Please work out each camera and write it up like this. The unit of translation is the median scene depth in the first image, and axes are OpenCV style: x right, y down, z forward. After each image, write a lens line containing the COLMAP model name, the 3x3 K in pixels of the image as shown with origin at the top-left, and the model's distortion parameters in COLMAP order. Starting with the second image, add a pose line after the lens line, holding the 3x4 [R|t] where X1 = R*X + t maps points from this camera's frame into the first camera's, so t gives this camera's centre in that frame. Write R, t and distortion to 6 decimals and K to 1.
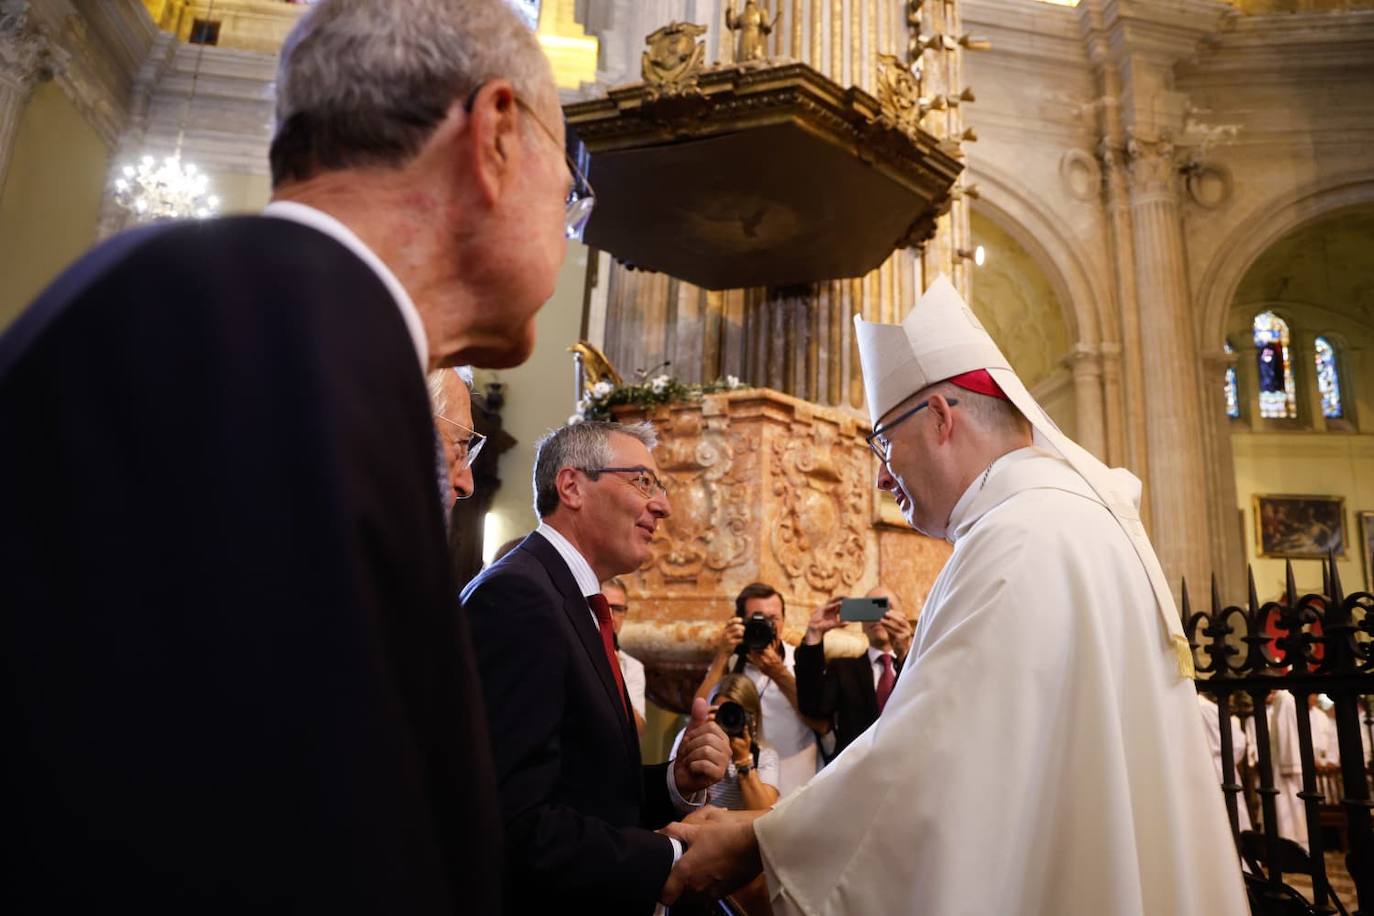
lens RADIAL K [[932.5, 0, 687.0], [0, 932.5, 458.0], [0, 0, 1]] dist [-0.103473, 0.063711]
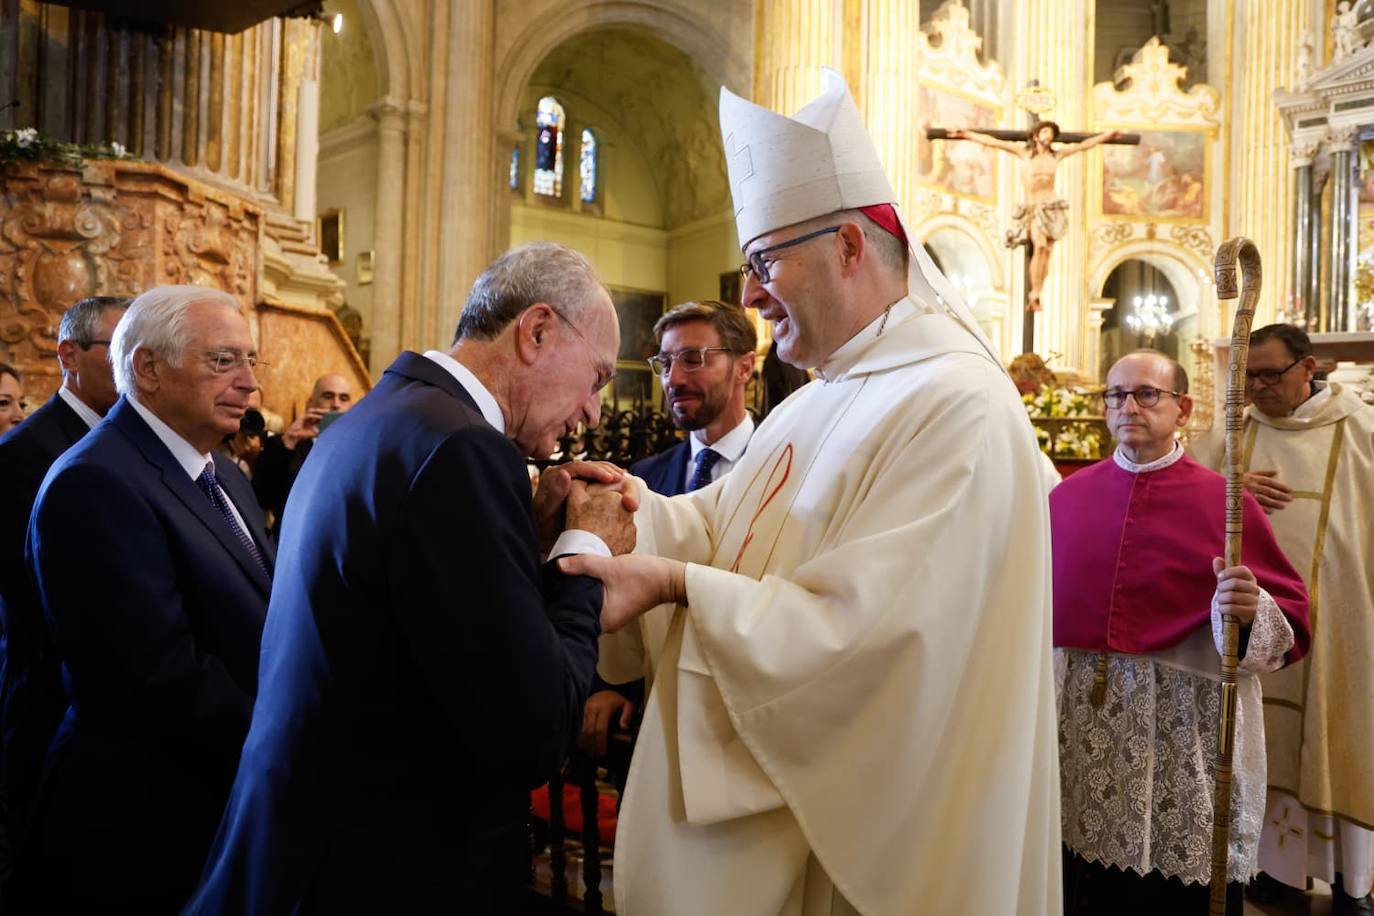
lens RADIAL K [[933.8, 0, 685.5], [0, 933.8, 461.0], [0, 0, 1]] dist [-0.107772, 0.067257]
pose [[0.730375, -0.044661, 0.681585, -0.164110], [-0.151734, 0.962319, 0.225652, -0.068895], [-0.665980, -0.268230, 0.696077, -0.111512]]
